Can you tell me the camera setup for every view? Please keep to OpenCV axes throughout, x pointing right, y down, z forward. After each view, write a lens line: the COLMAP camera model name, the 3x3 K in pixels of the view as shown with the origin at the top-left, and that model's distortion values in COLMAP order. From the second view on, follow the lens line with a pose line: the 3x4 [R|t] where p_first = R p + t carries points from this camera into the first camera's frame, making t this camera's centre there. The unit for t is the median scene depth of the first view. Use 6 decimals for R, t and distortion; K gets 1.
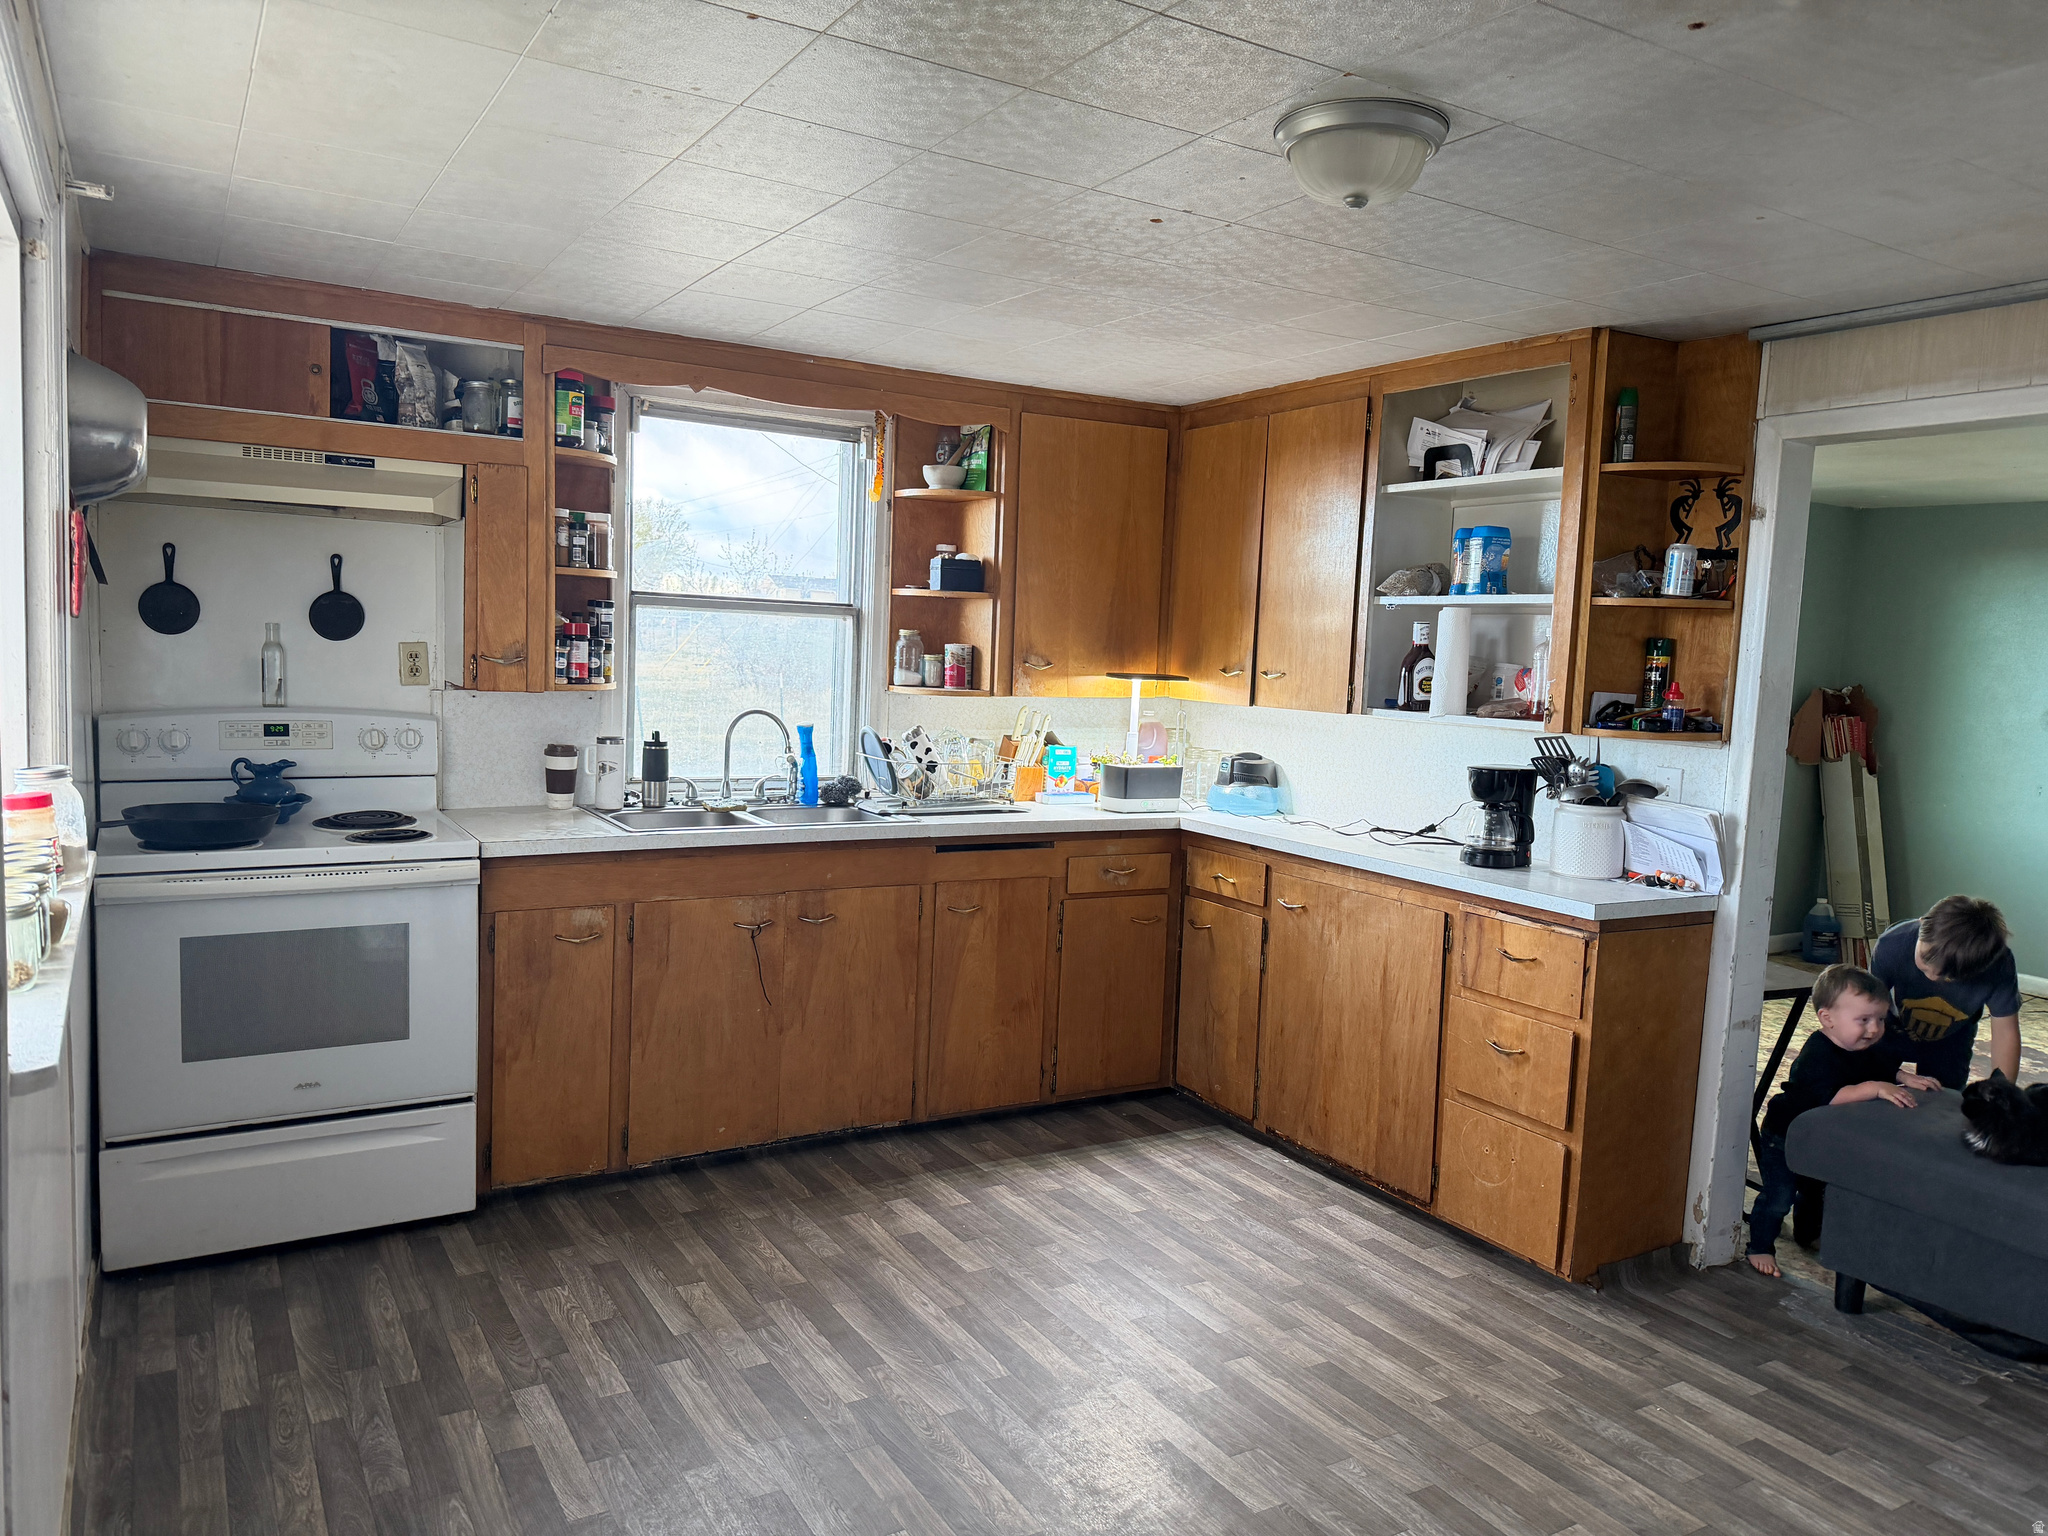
lens RADIAL K [[1419.3, 0, 1021.6], [0, 1419.3, 770.1], [0, 0, 1]] dist [0.015326, -0.034876]
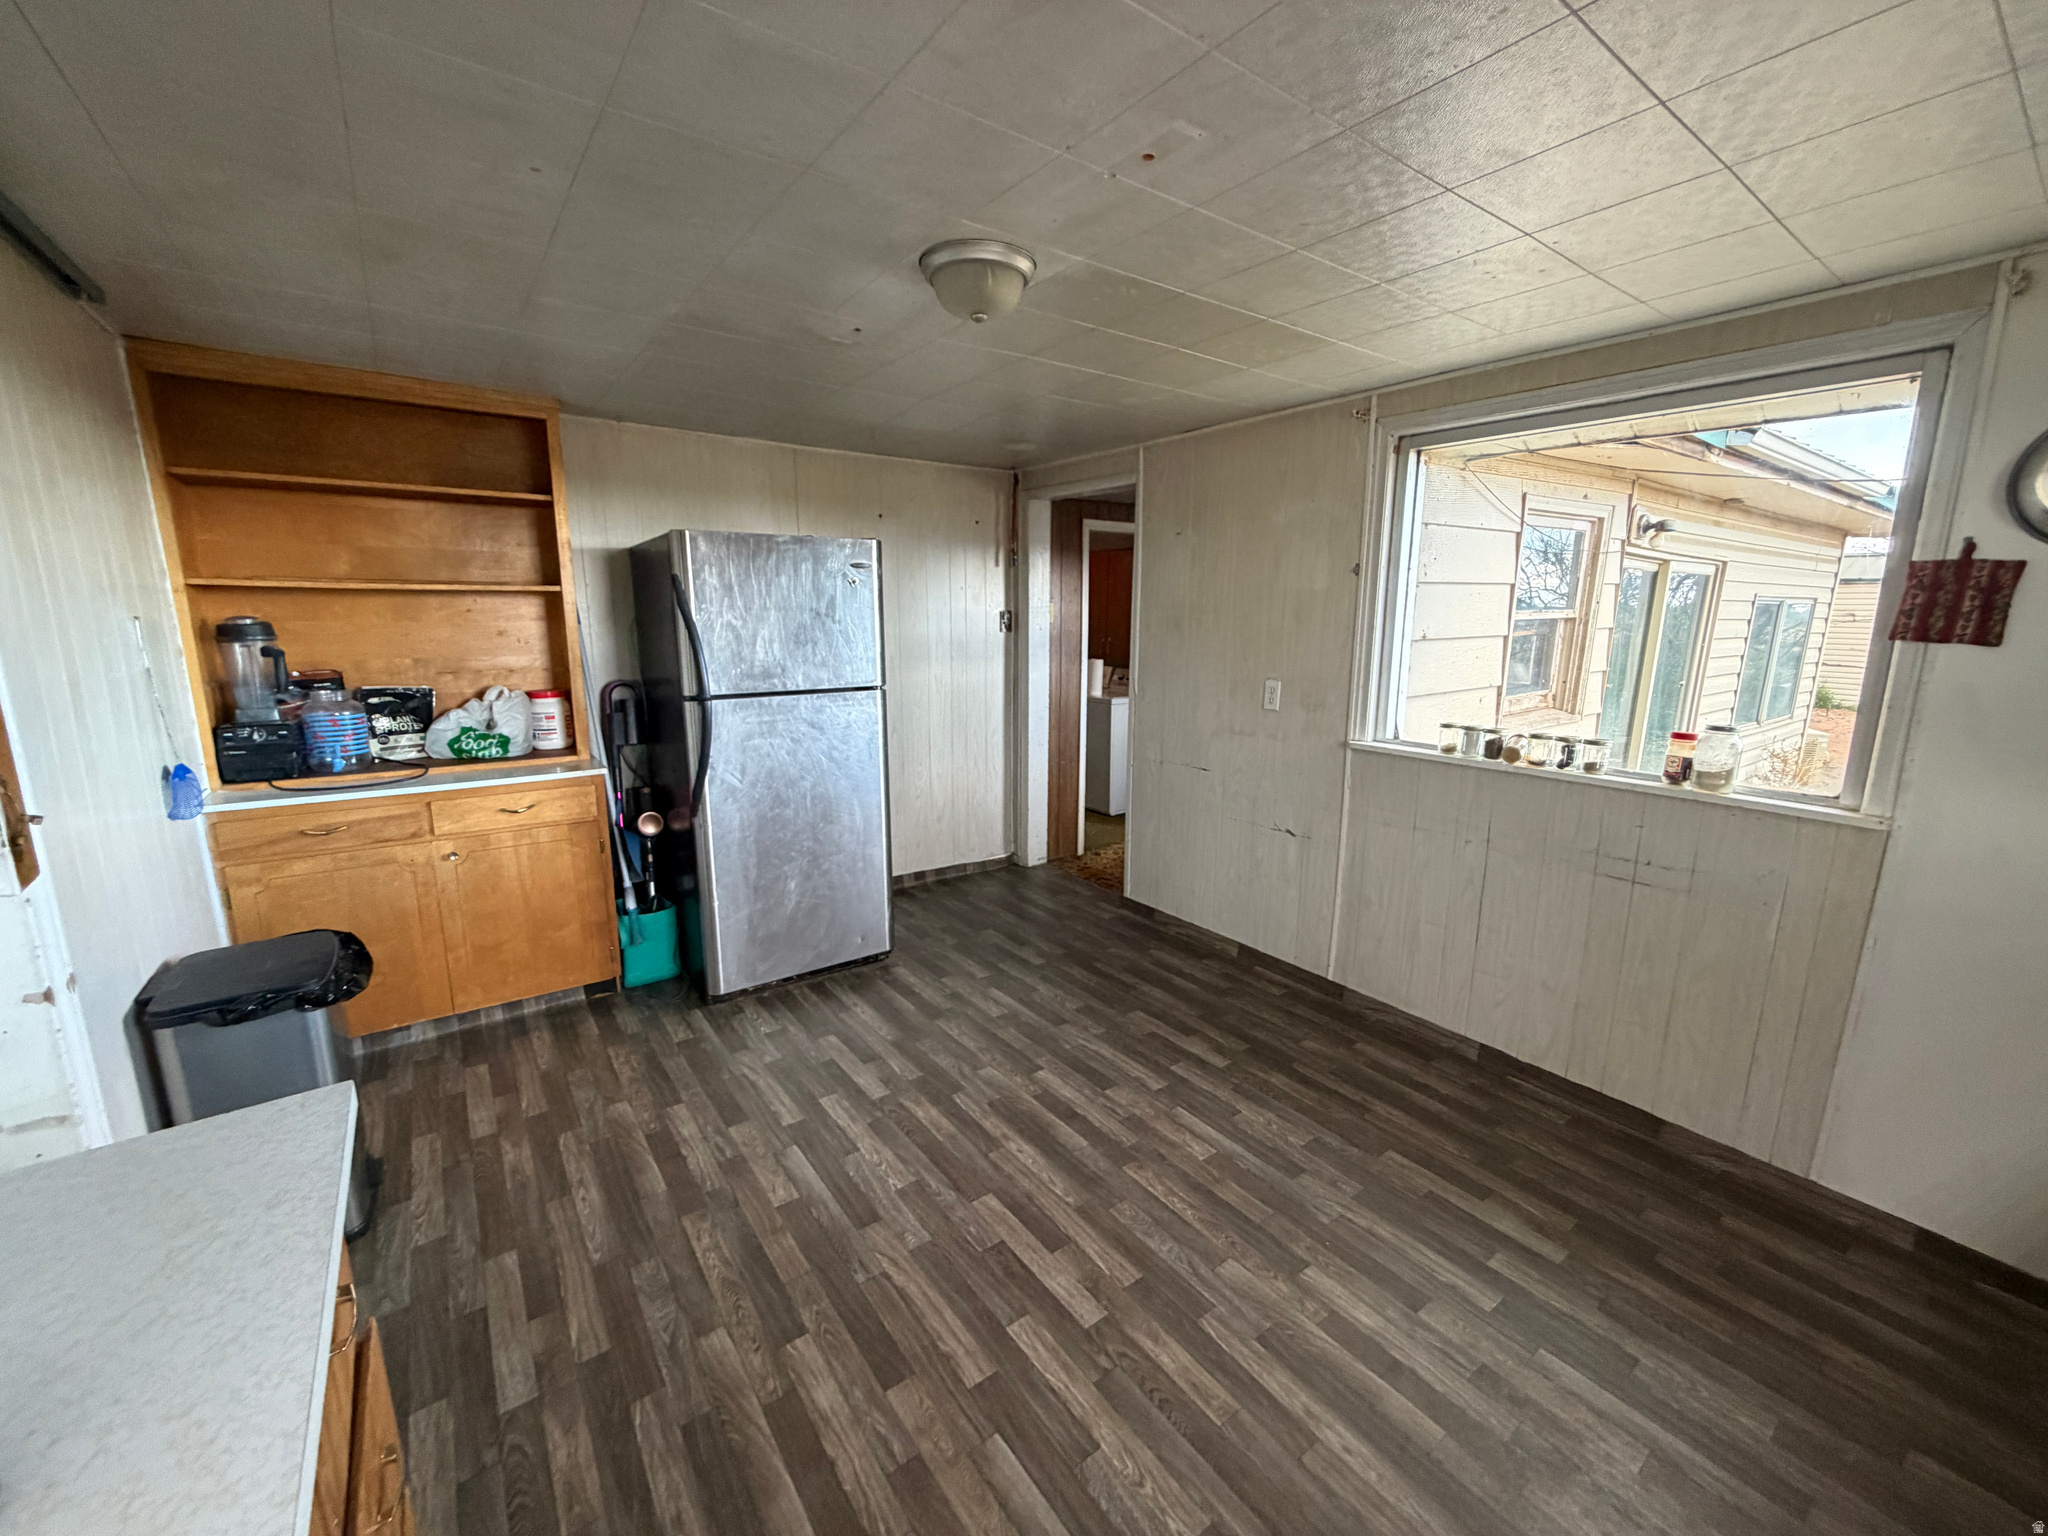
lens RADIAL K [[809.5, 0, 1028.6], [0, 809.5, 770.6], [0, 0, 1]] dist [-0.000583, -0.000502]
pose [[-0.993785, -0.025082, -0.108456, 0.156458], [-0.055285, 0.956844, 0.285293, -0.112762], [0.096620, 0.289516, -0.952284, 1.151112]]
